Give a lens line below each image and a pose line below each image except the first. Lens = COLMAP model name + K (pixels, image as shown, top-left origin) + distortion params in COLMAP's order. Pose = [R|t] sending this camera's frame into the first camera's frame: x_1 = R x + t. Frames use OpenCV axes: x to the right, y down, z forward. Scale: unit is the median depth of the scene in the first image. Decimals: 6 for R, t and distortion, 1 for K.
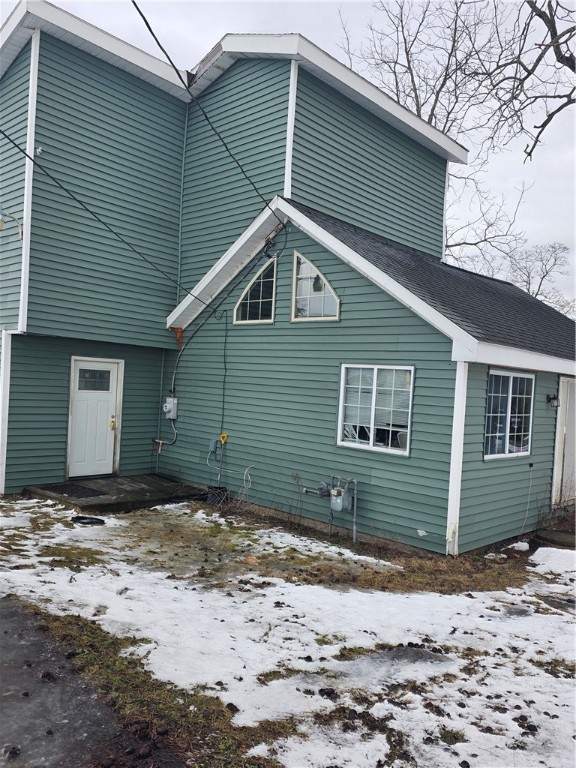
lens RADIAL K [[604.9, 0, 288.0], [0, 604.9, 384.0], [0, 0, 1]] dist [-0.008486, -0.004966]
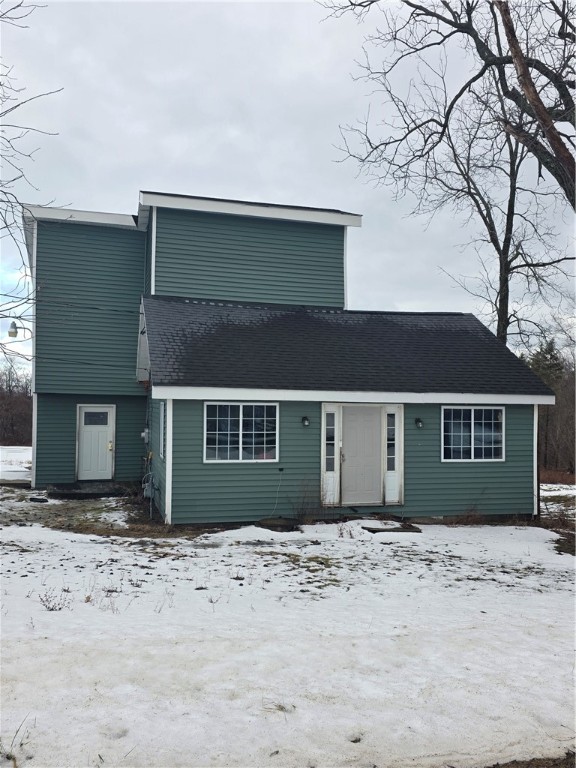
lens RADIAL K [[663.2, 0, 288.0], [0, 663.2, 384.0], [0, 0, 1]] dist [-0.001389, -0.006317]
pose [[0.863252, -0.063466, -0.500767, 0.988525], [0.034449, 0.997159, -0.066992, 0.036672], [0.503596, 0.040580, 0.862986, -0.237304]]
